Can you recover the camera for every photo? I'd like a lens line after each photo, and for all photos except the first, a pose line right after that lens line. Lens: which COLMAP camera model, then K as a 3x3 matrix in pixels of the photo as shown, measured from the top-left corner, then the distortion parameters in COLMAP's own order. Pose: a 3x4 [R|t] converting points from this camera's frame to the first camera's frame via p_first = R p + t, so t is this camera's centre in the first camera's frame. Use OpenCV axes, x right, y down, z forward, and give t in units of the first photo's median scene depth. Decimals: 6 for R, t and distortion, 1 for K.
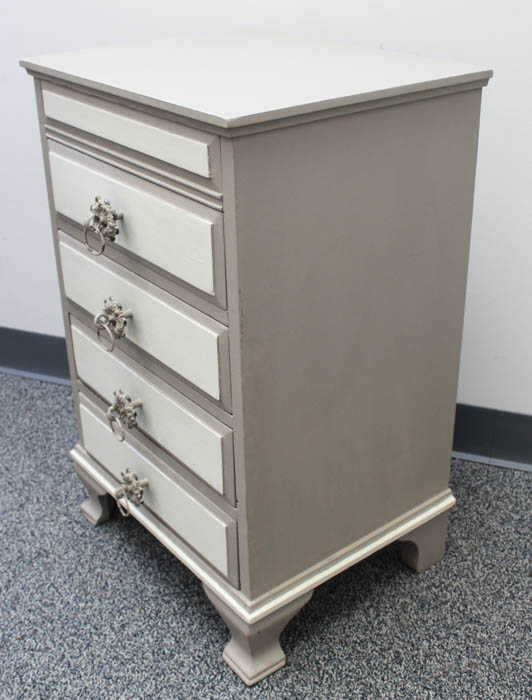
lens RADIAL K [[882.4, 0, 271.1], [0, 882.4, 350.1], [0, 0, 1]] dist [-0.080552, 0.000000]
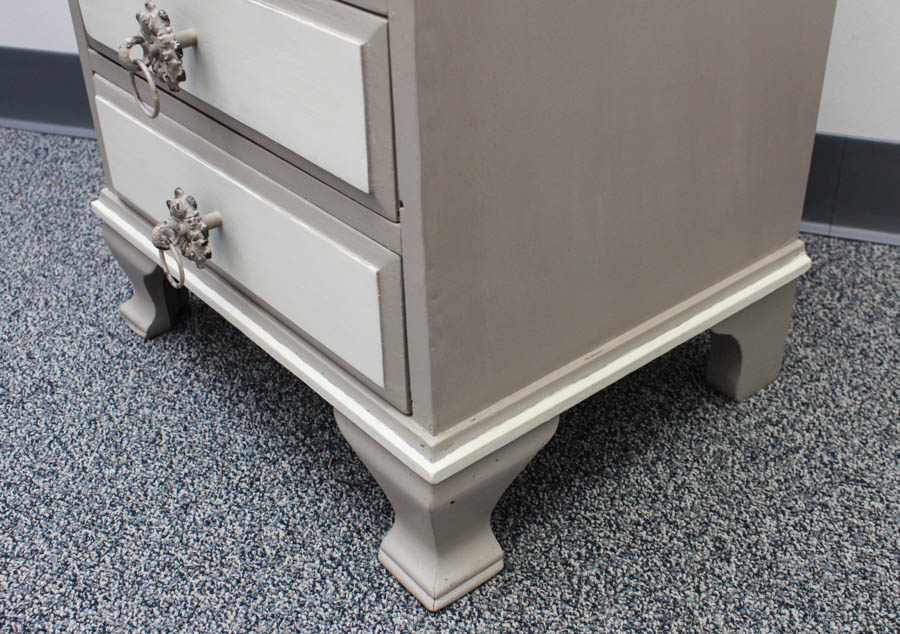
lens RADIAL K [[1055.9, 0, 489.5], [0, 1055.9, 353.0], [0, 0, 1]] dist [-0.086815, 0.000000]
pose [[0.998683, -0.019751, 0.047342, -0.017532], [0.014023, 0.992866, 0.118411, 0.157110], [-0.049343, -0.117591, 0.991835, 0.393542]]
